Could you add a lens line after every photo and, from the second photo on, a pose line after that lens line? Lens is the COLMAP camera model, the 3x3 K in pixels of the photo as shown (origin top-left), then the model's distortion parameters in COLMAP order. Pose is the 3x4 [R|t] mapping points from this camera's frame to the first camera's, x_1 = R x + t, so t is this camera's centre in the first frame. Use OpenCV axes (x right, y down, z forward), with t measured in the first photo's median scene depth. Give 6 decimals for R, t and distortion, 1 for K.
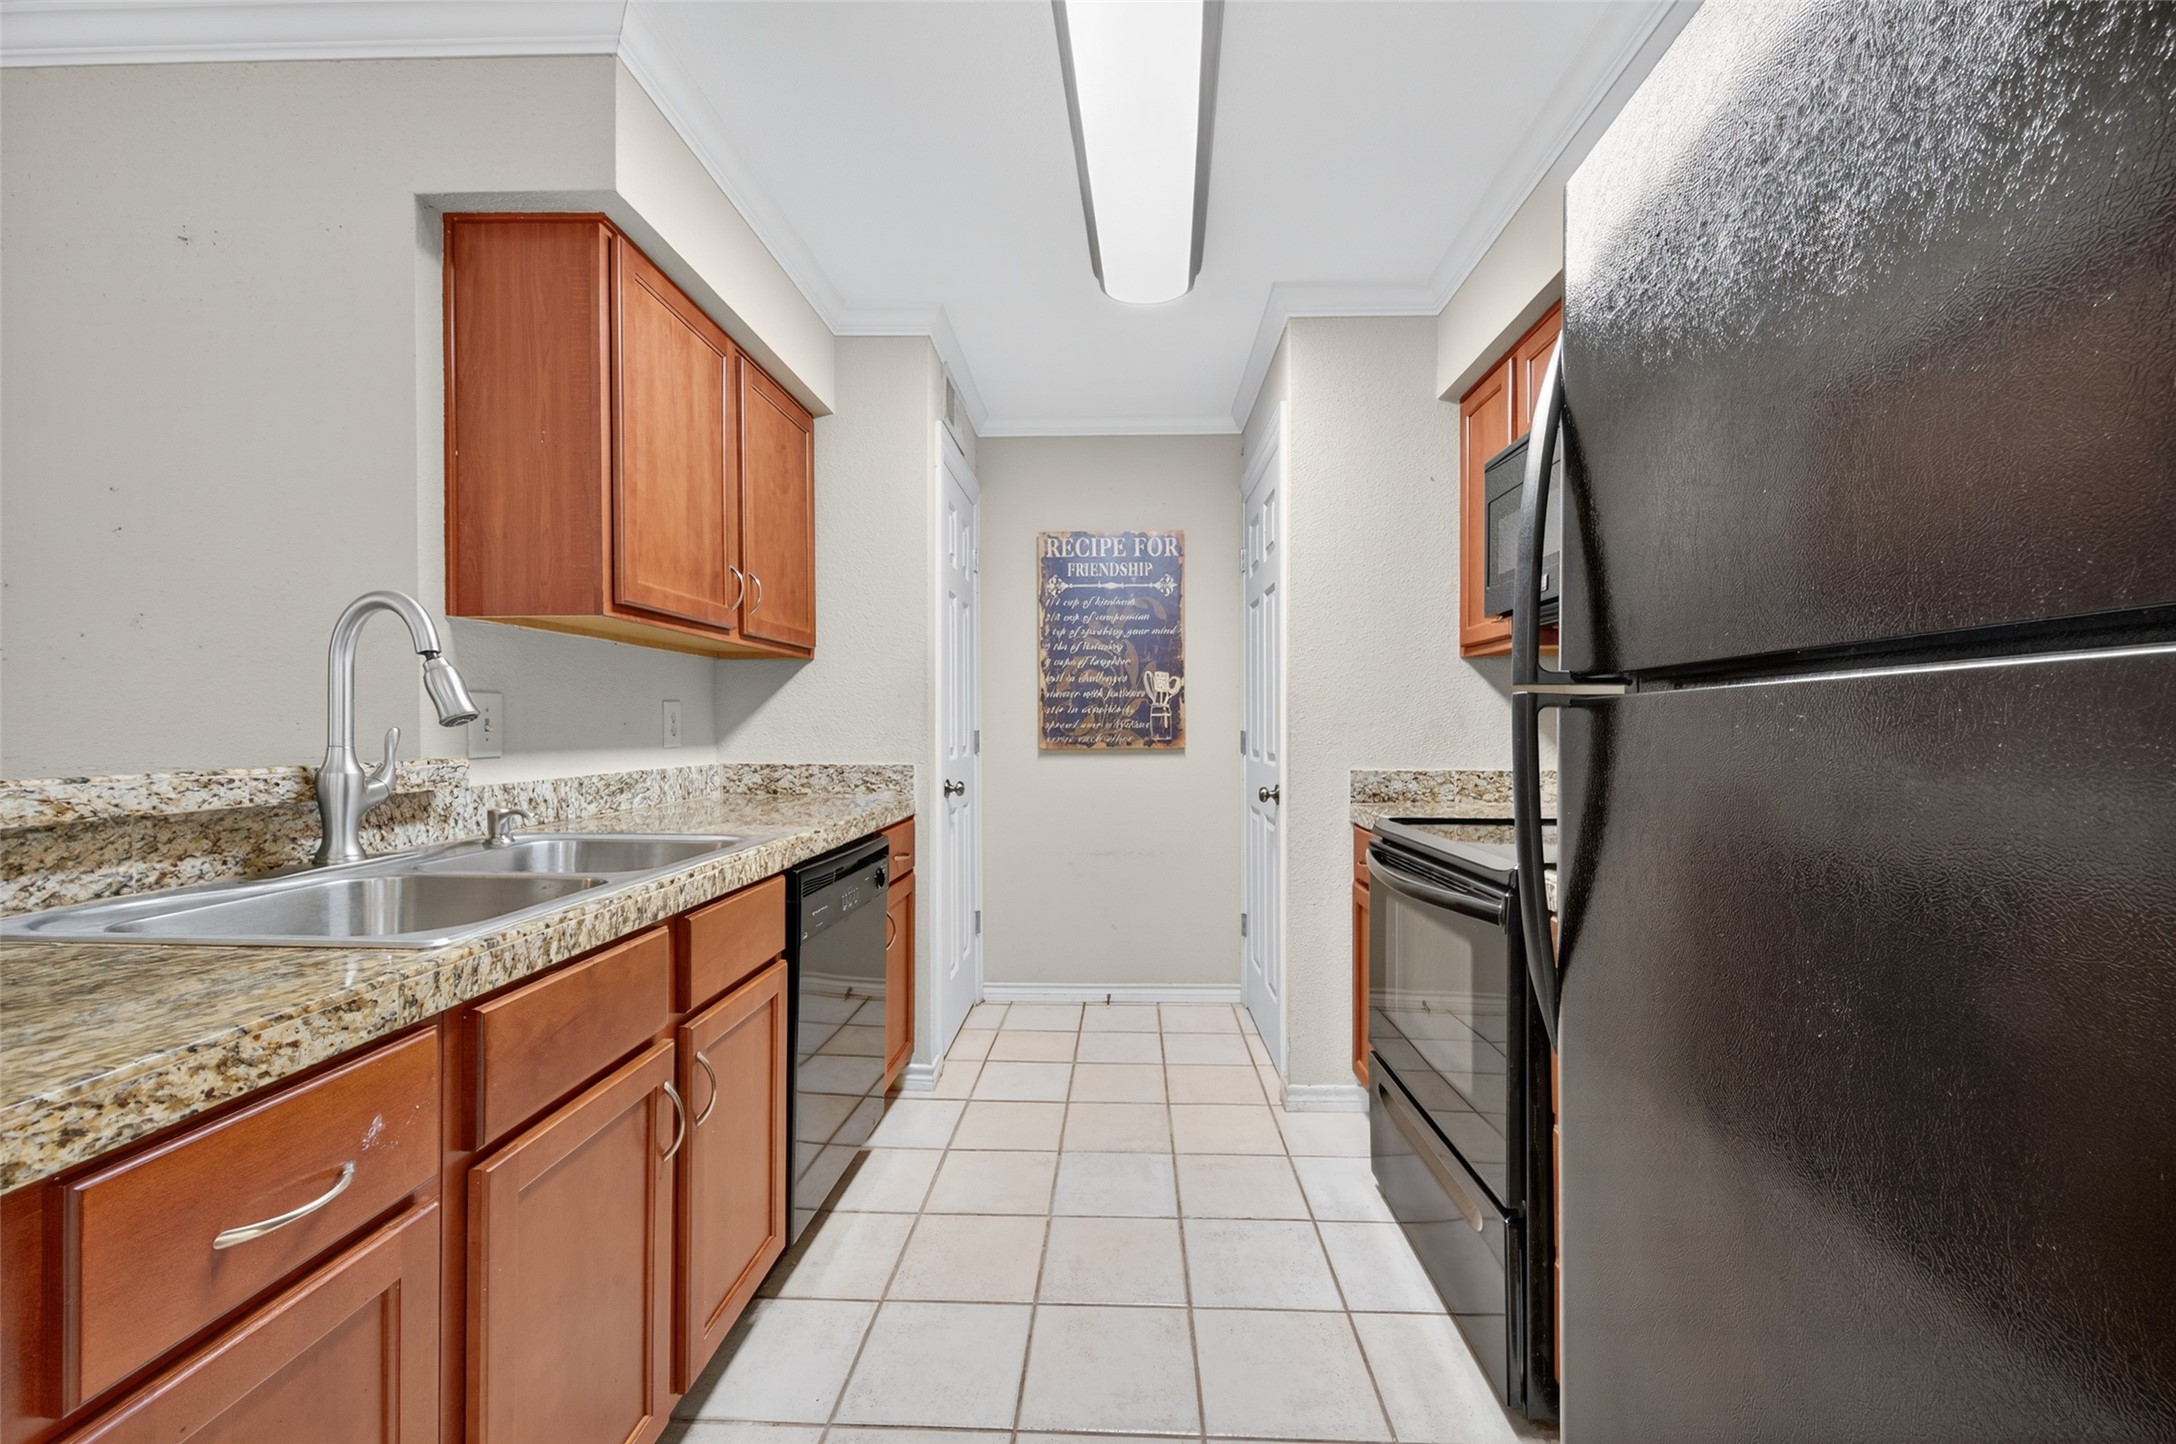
lens RADIAL K [[862.1, 0, 1081.9], [0, 862.1, 723.0], [0, 0, 1]] dist [-0.001527, -0.001117]
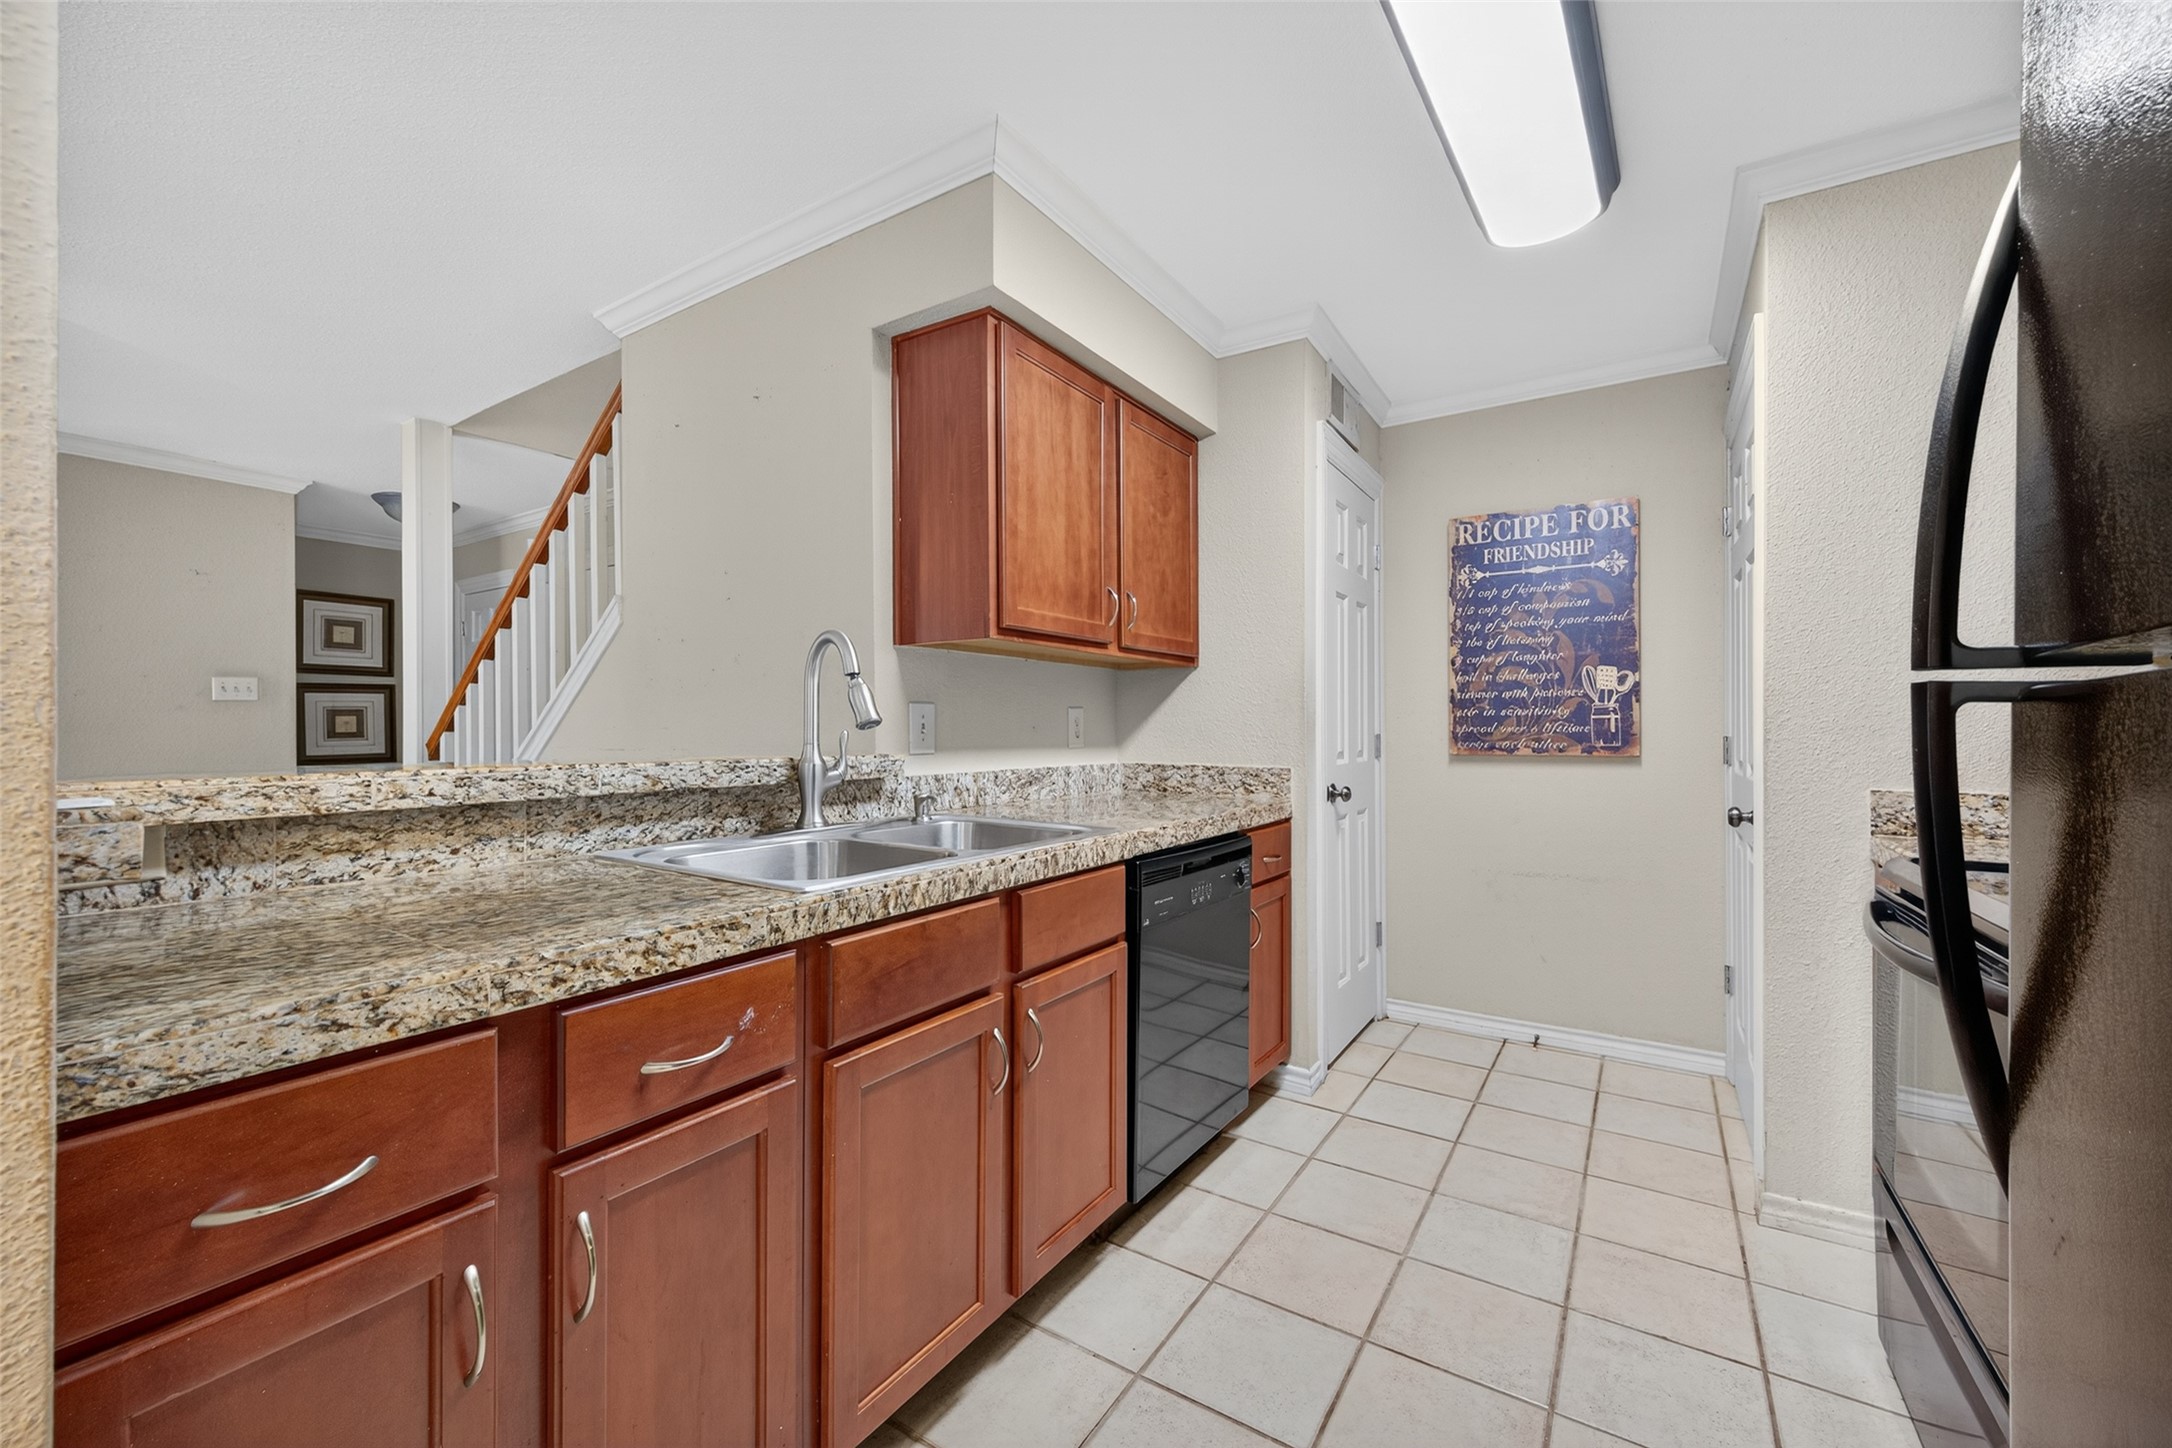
lens RADIAL K [[843.5, 0, 1076.5], [0, 843.5, 727.7], [0, 0, 1]] dist [0.000851, -0.000248]
pose [[0.857440, -0.000112, -0.514584, 0.147713], [0.000810, 0.999999, 0.001131, 0.000054], [0.514583, -0.001386, 0.857439, 0.041200]]
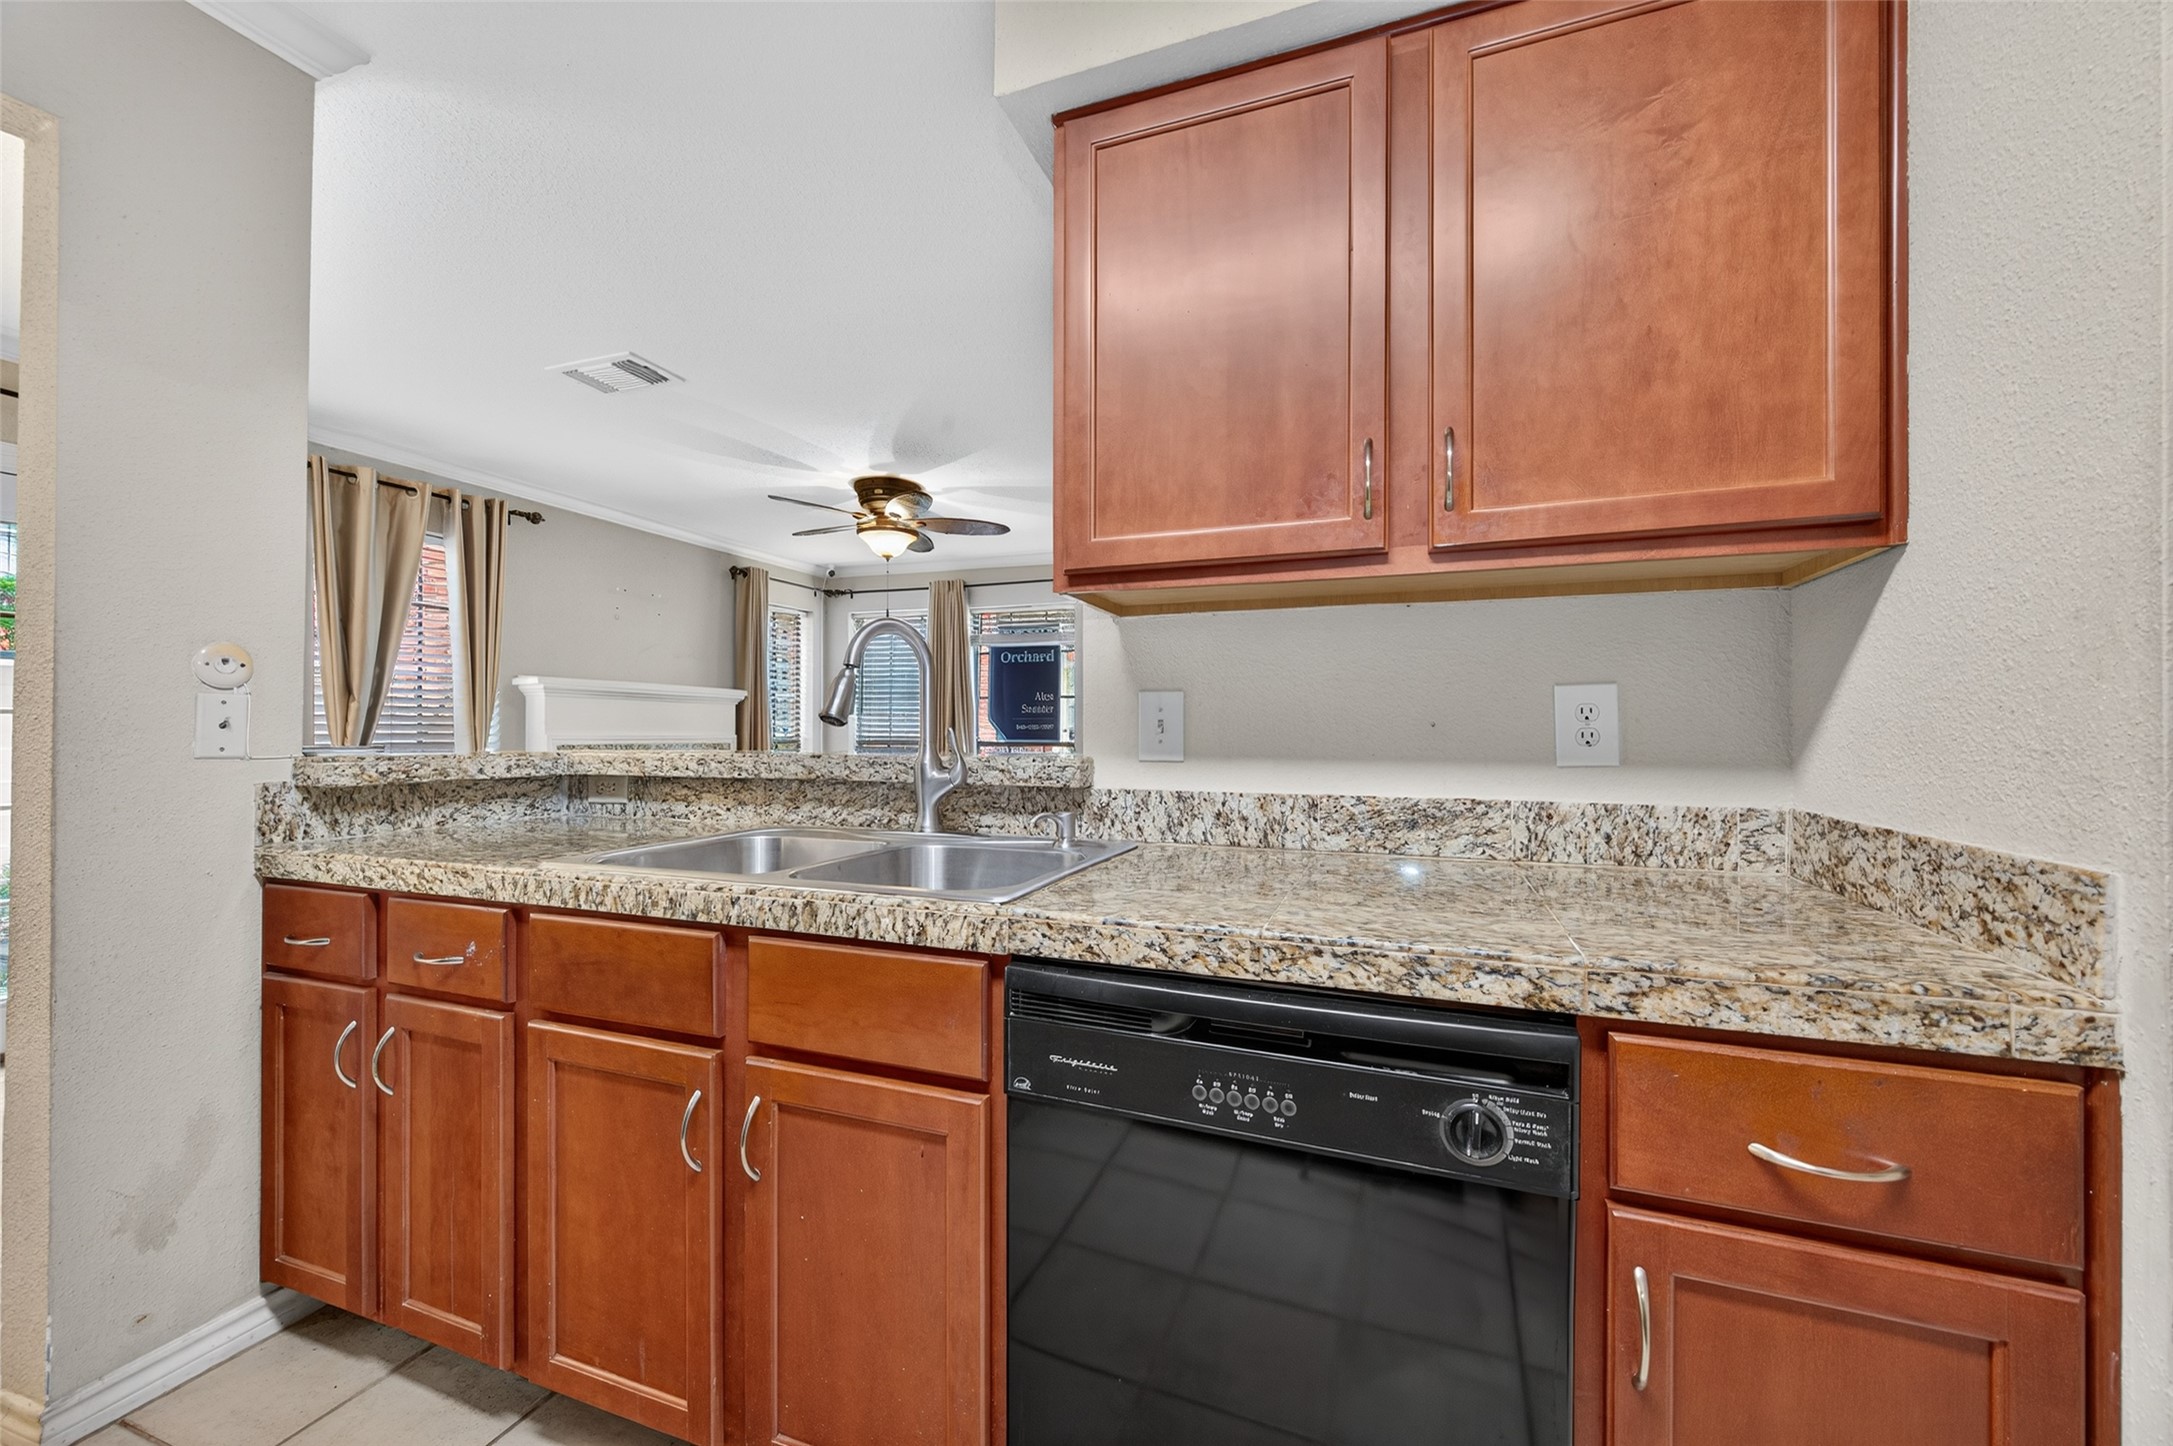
lens RADIAL K [[859.4, 0, 1095.5], [0, 859.4, 731.3], [0, 0, 1]] dist [0.013477, -0.007428]
pose [[-0.304934, 0.000874, -0.952373, 0.215184], [0.000036, 1.000000, 0.000906, 0.007018], [0.952373, 0.000242, -0.304934, 1.197410]]
